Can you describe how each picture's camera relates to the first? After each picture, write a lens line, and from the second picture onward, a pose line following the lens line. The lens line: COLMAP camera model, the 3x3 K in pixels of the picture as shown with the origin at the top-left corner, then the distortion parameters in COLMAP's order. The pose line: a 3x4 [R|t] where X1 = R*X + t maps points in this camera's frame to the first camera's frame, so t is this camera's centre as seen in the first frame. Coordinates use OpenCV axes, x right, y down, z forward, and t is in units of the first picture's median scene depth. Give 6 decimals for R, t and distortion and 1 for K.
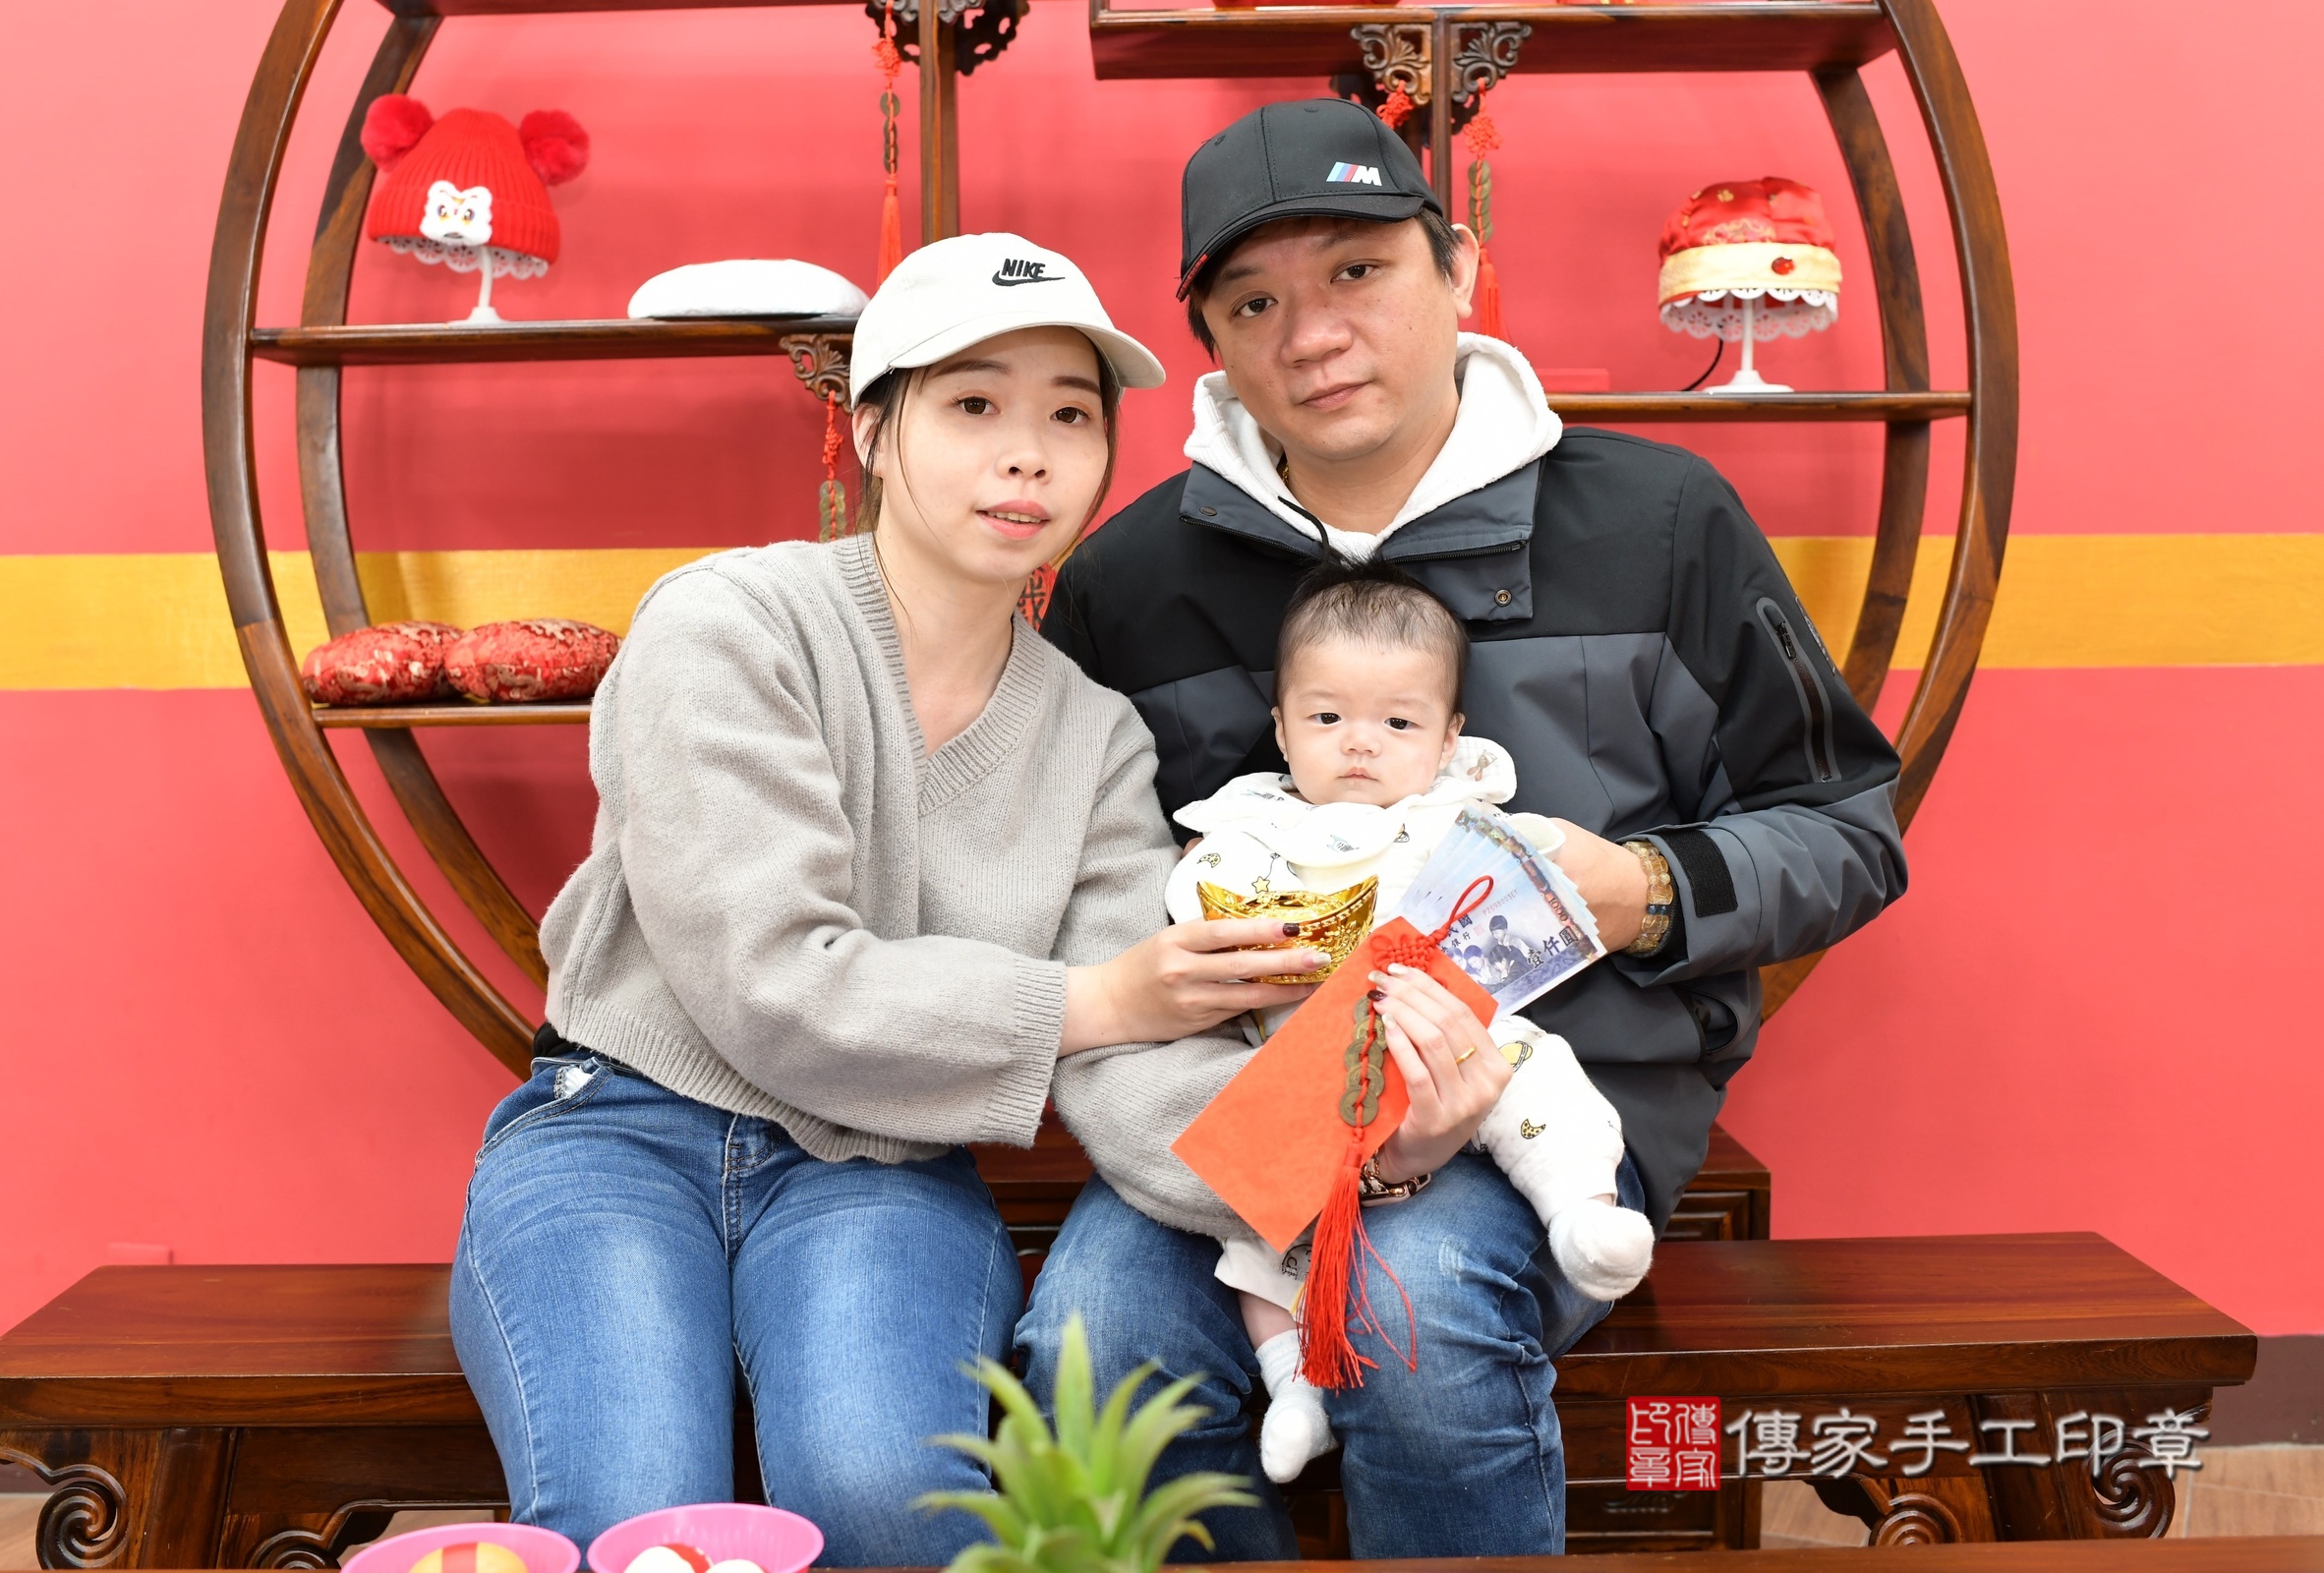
lens RADIAL K [[2551.6, 0, 1114.7], [0, 2551.6, 767.0], [0, 0, 1]] dist [-0.100030, 0.106588]
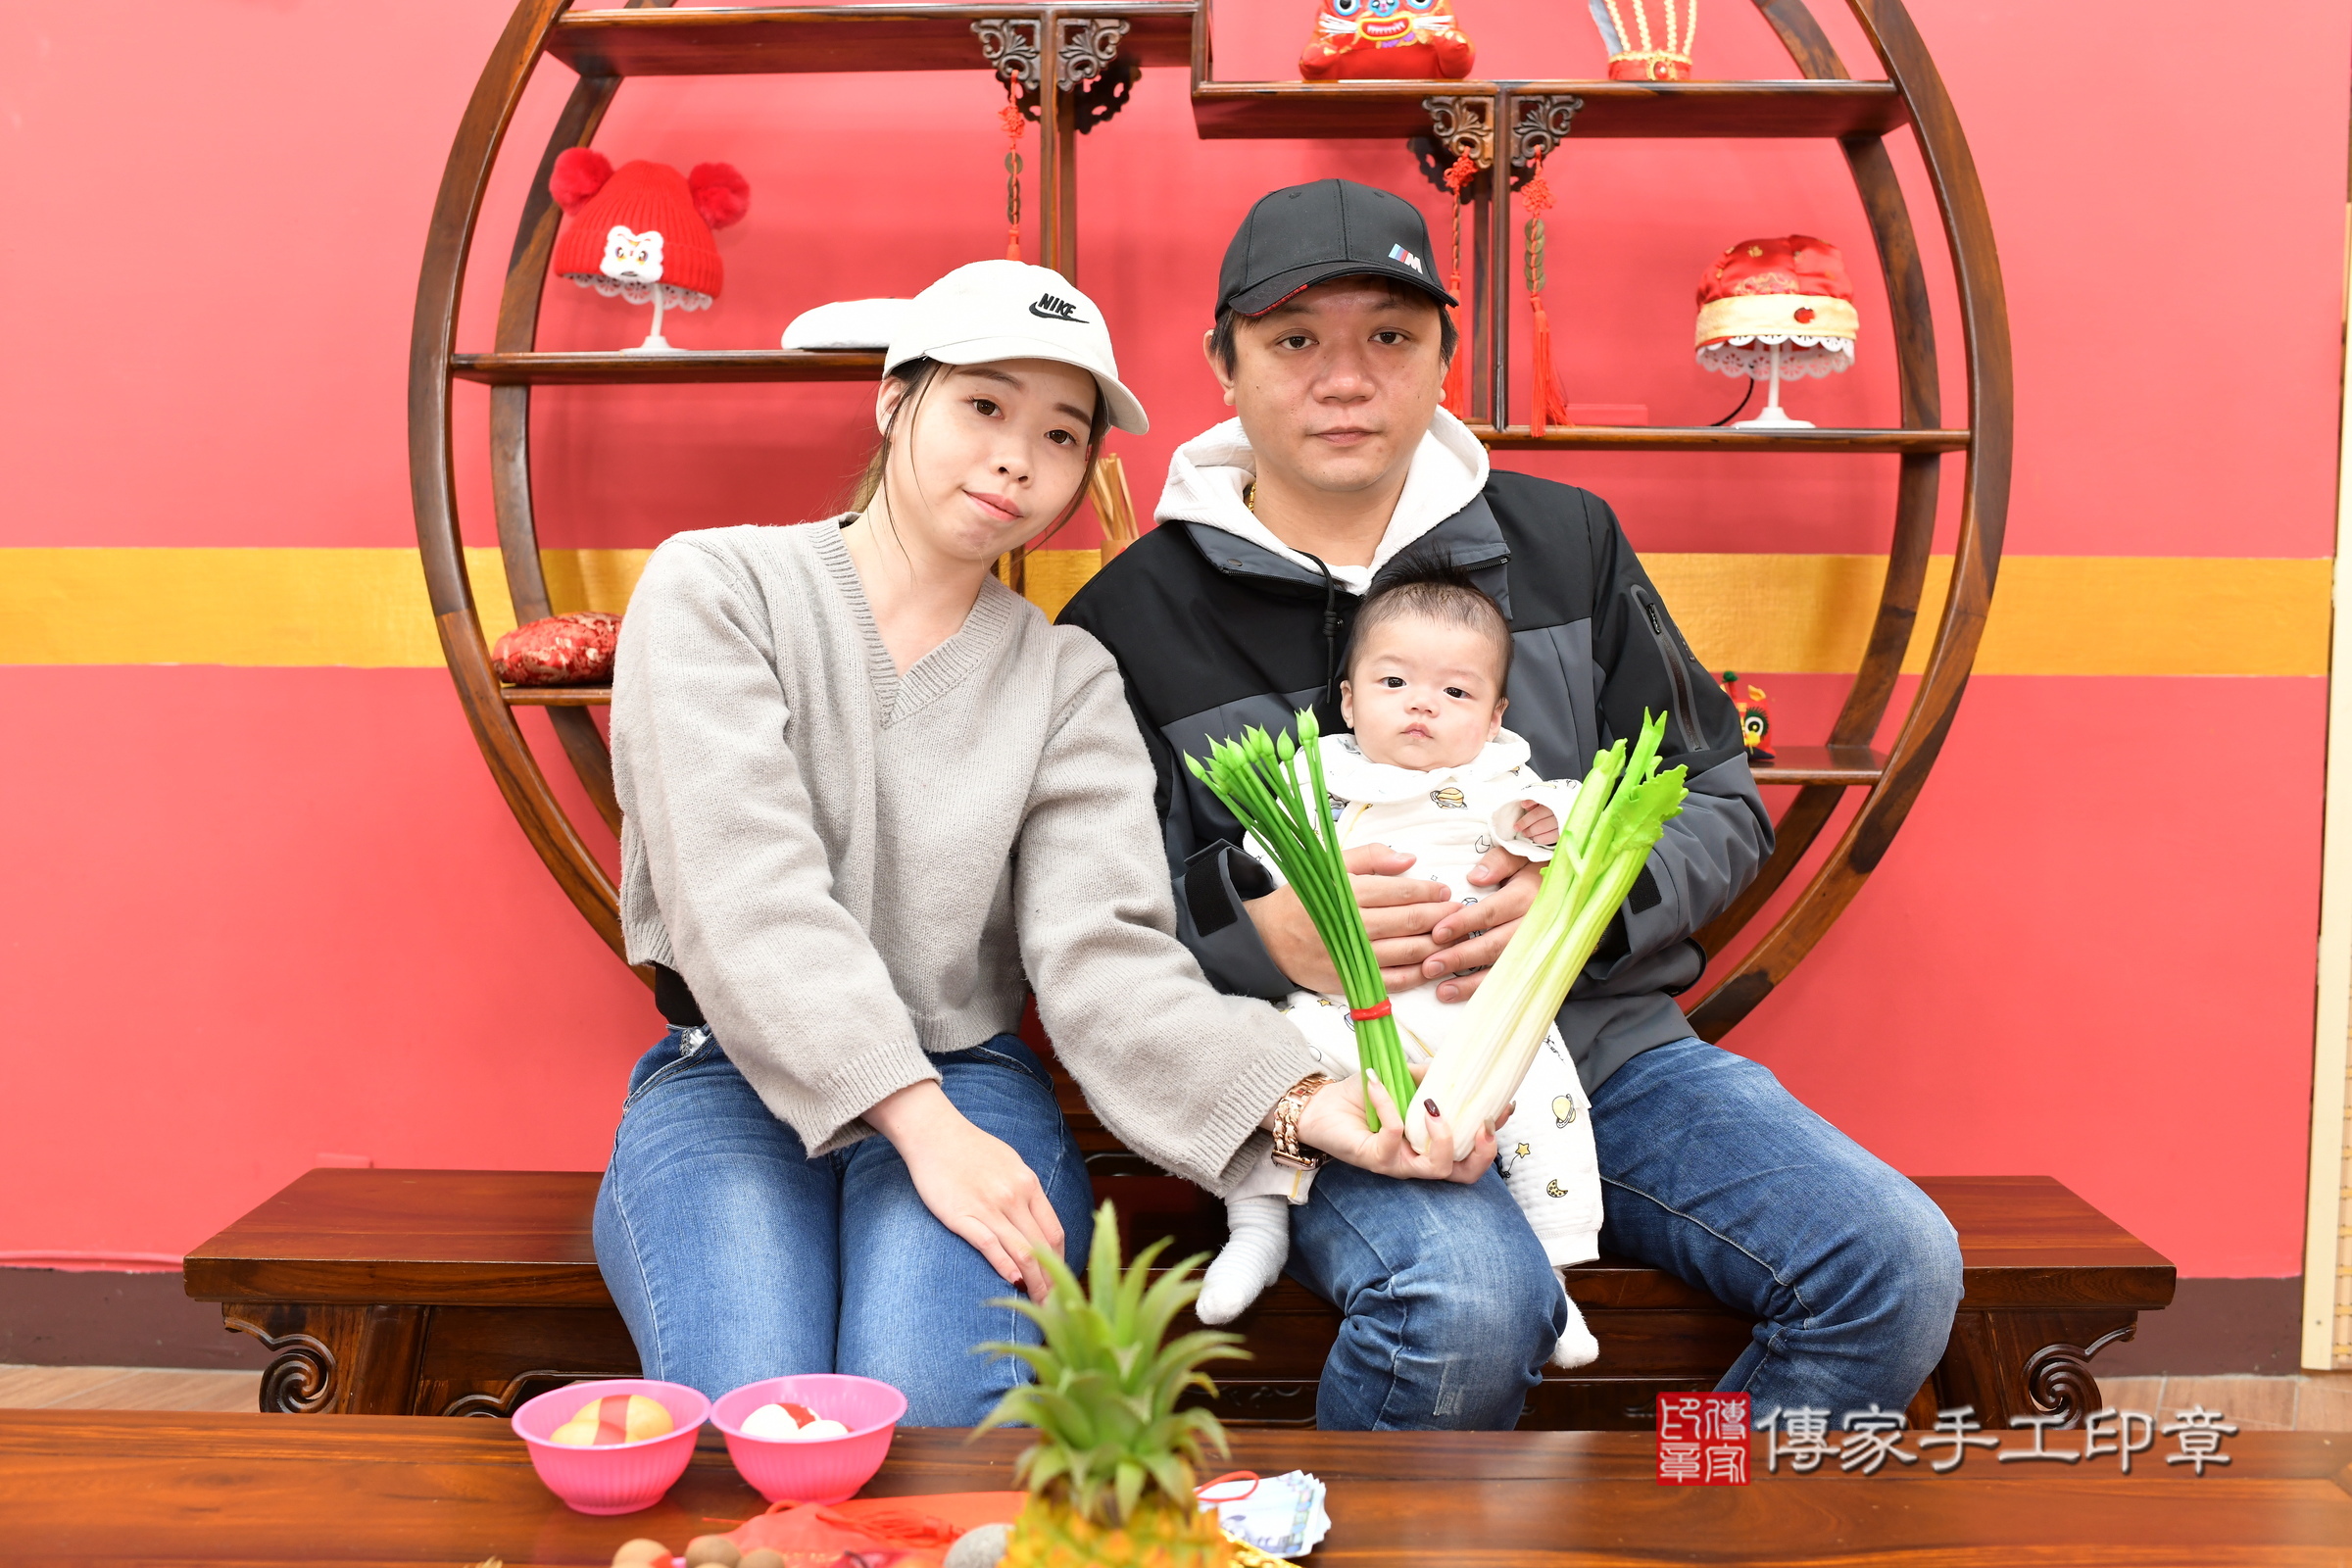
lens RADIAL K [[2373.4, 0, 1176.0], [0, 2373.4, 784.0], [0, 0, 1]] dist [-0.101377, 0.110861]
pose [[0.999491, 0.017276, -0.026824, 0.016381], [-0.016796, 0.999696, 0.018039, -0.004025], [0.027128, -0.017579, 0.999477, -0.054855]]
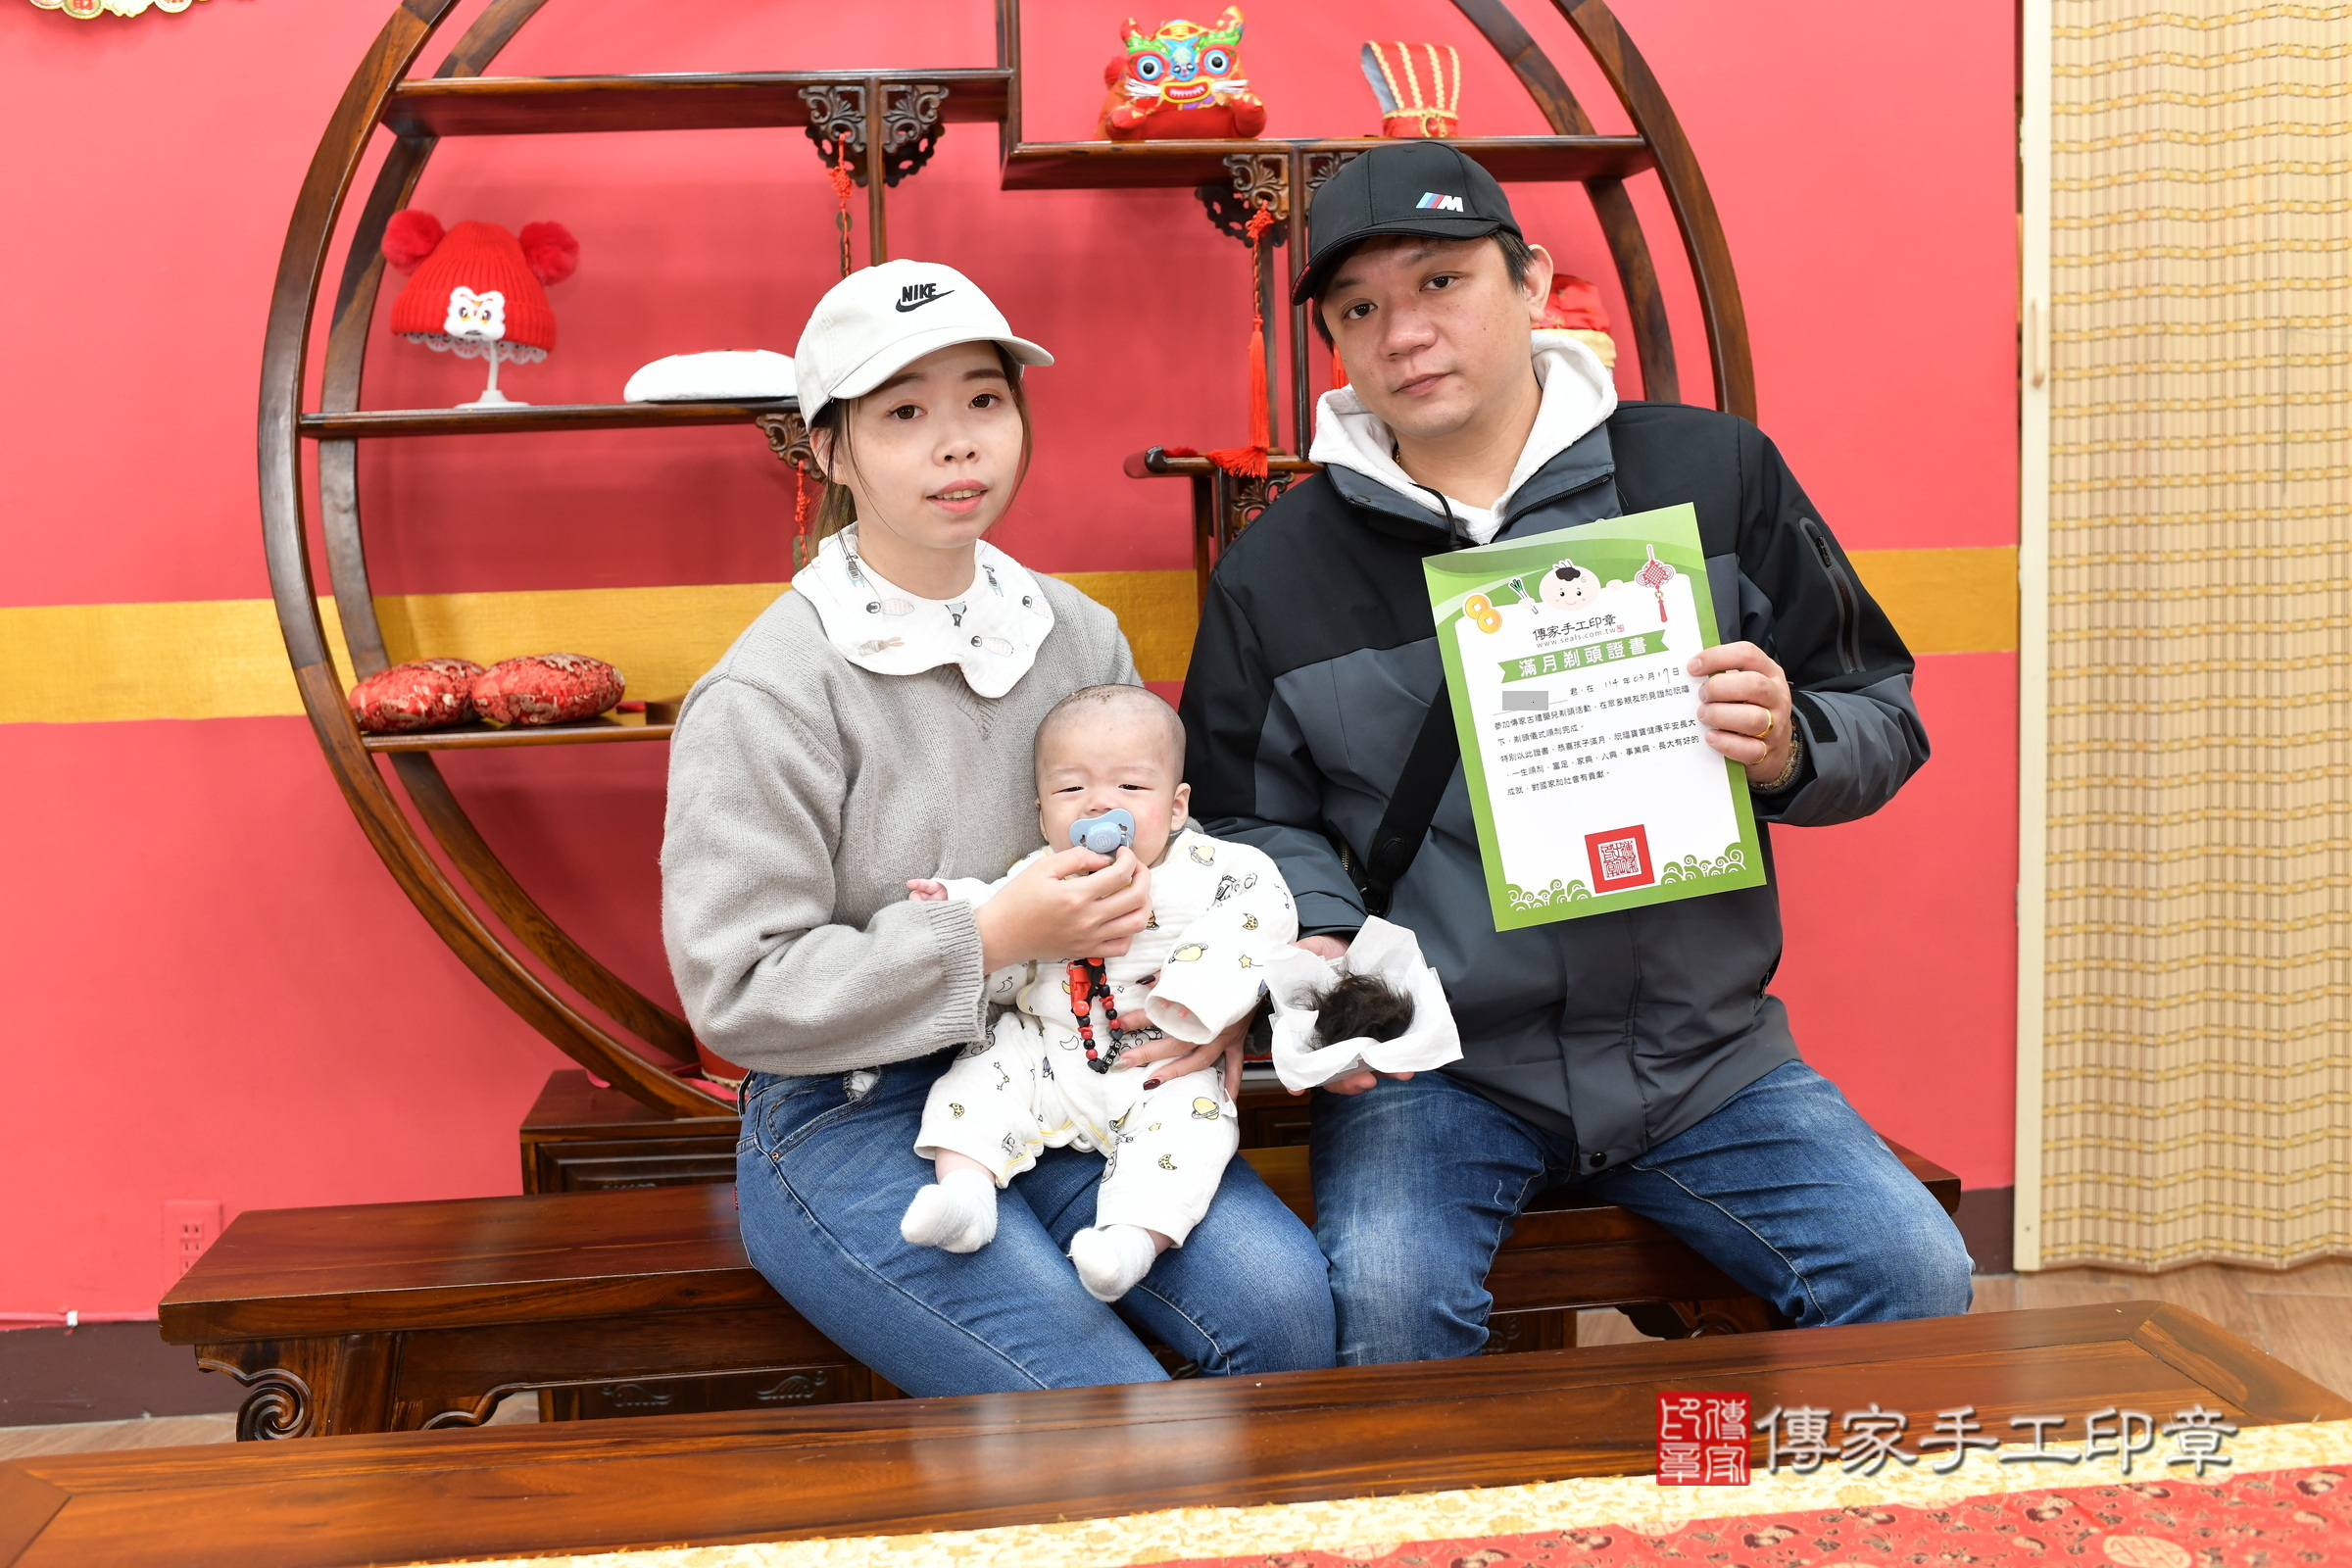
lens RADIAL K [[2373.4, 0, 1176.0], [0, 2373.4, 784.0], [0, 0, 1]] dist [-0.101377, 0.110861]
pose [[0.992599, -0.029638, 0.117766, -0.070013], [0.026912, 0.999333, 0.024672, -0.017628], [-0.118419, -0.021321, 0.992735, -0.130589]]
